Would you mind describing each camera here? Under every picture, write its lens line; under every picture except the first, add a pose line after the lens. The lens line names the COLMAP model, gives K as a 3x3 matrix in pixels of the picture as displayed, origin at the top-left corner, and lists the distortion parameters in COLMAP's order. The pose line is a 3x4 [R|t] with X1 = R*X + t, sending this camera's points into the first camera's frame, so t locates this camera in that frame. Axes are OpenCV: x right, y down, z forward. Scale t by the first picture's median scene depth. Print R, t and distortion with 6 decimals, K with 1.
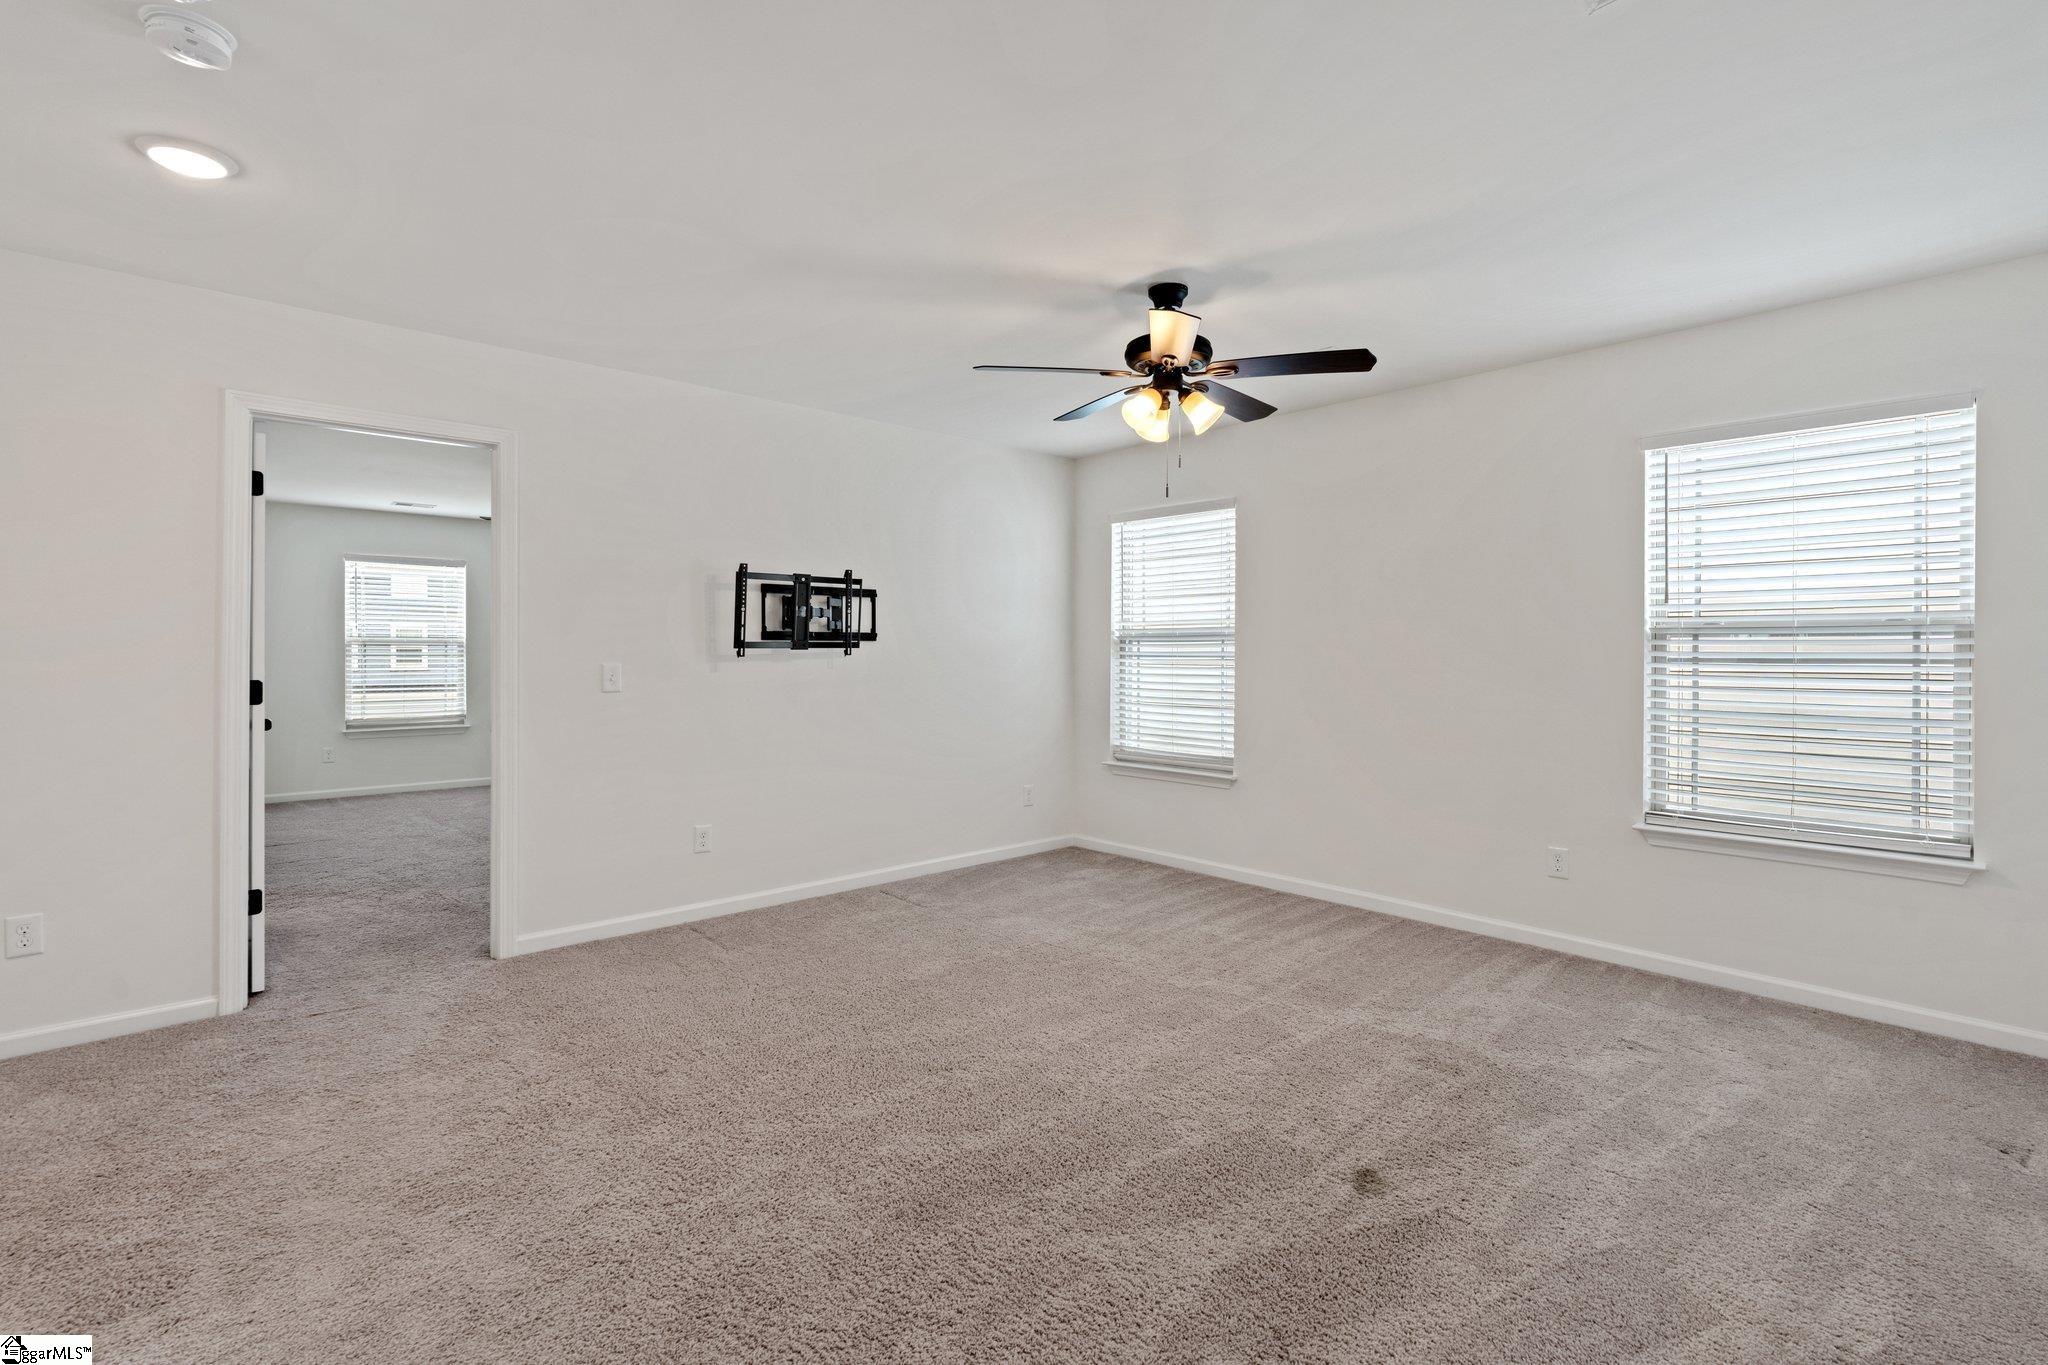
lens RADIAL K [[942.4, 0, 1035.2], [0, 942.4, 669.3], [0, 0, 1]] dist [0.041591, -0.000024]
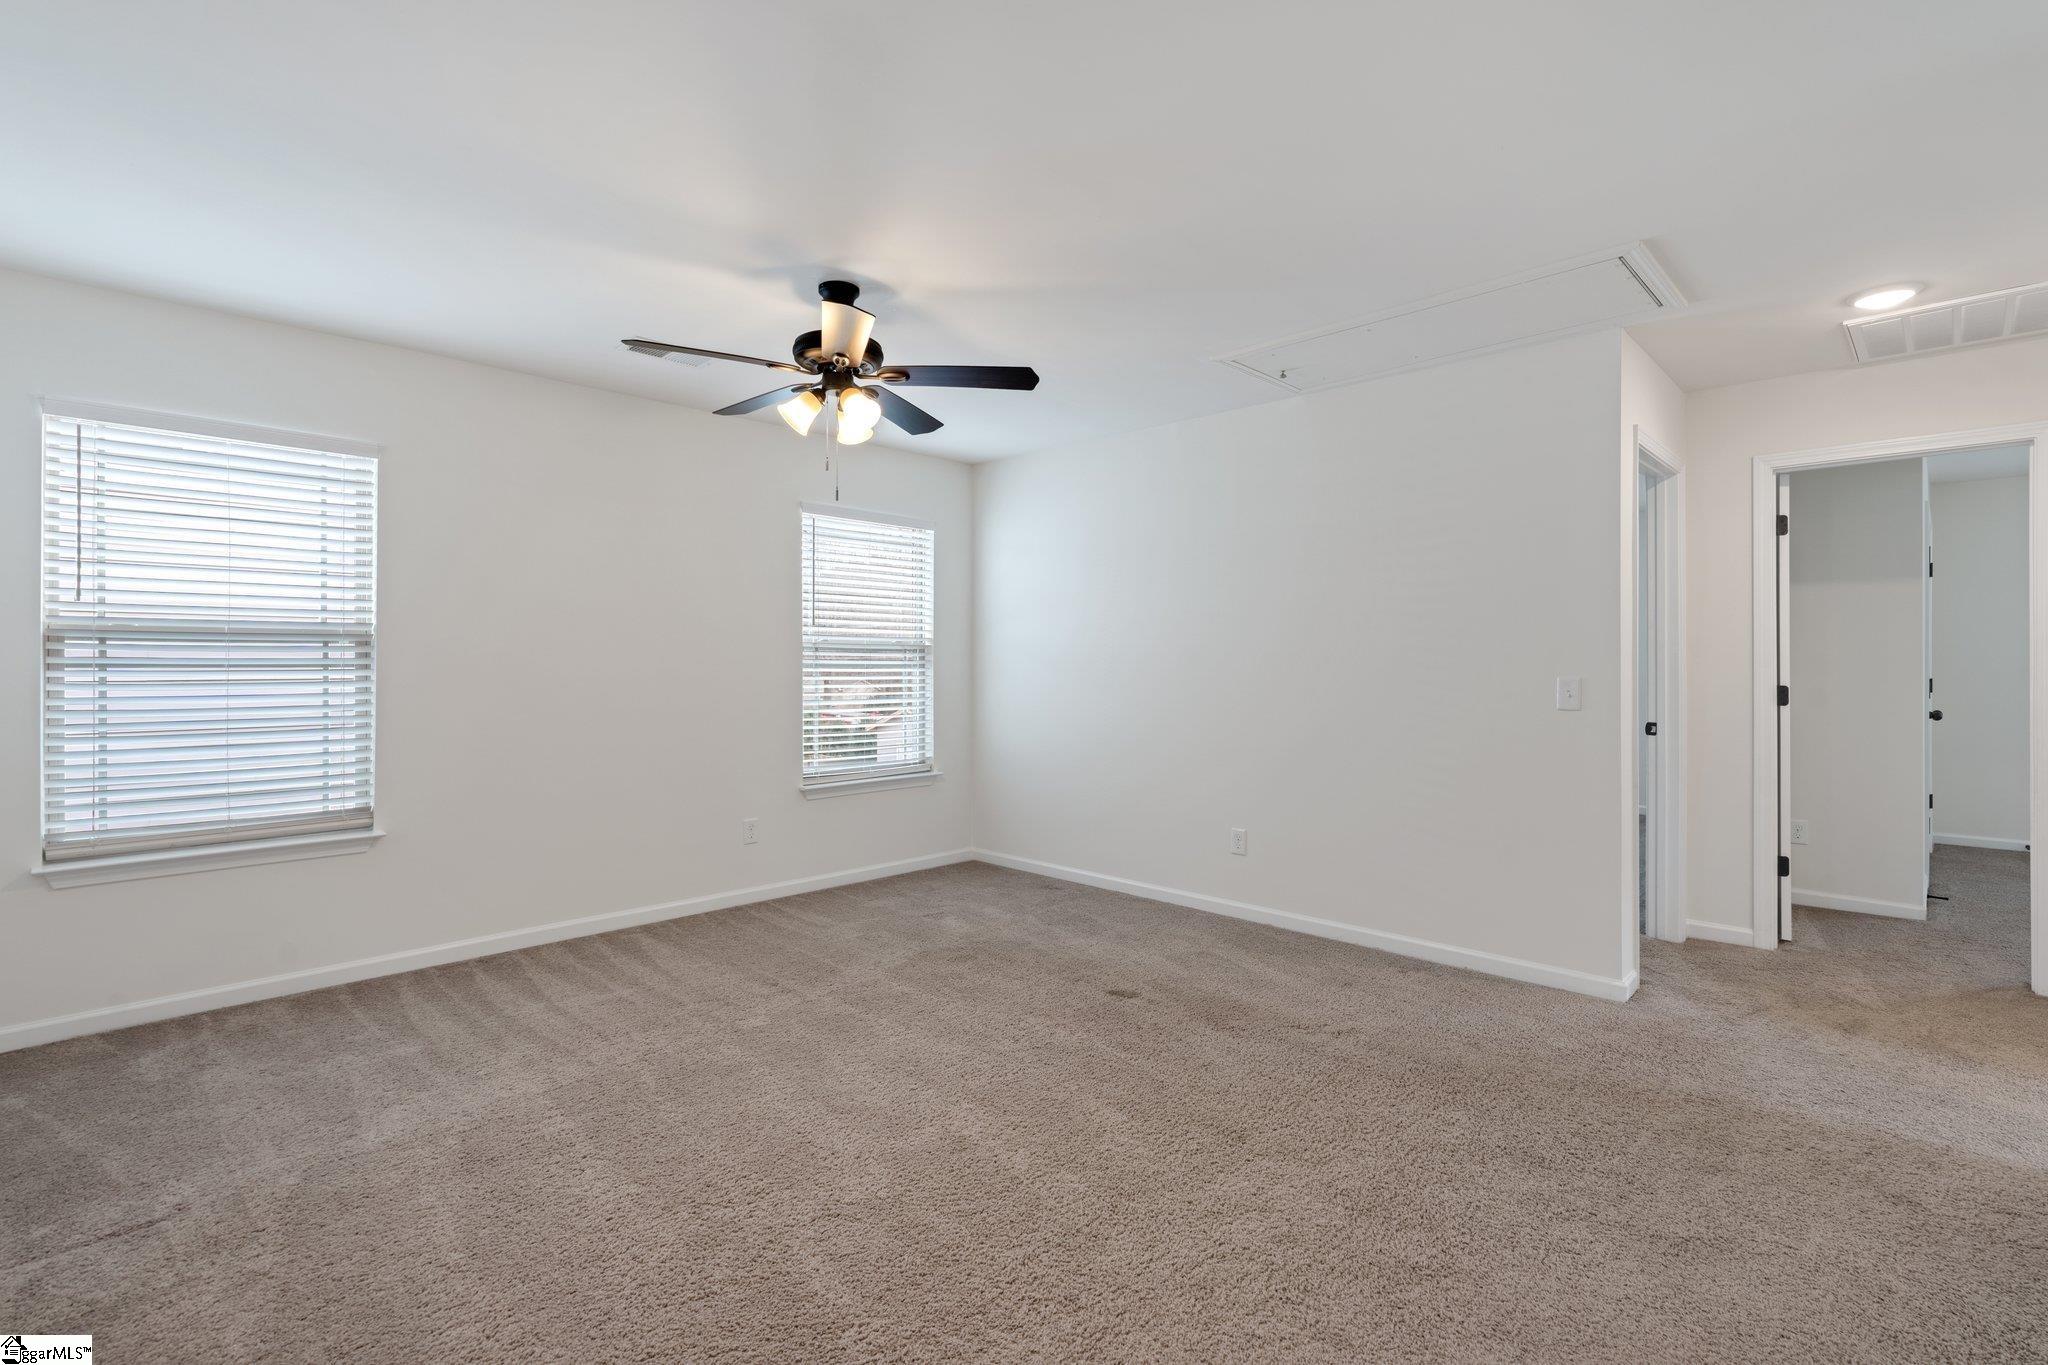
lens RADIAL K [[947.2, 0, 1028.3], [0, 947.2, 661.0], [0, 0, 1]] dist [-0.031799, 0.000065]
pose [[-0.068056, -0.002555, 0.997678, -0.464136], [0.016490, 0.999857, 0.003686, -0.009442], [-0.997545, 0.016703, -0.068004, 0.485053]]
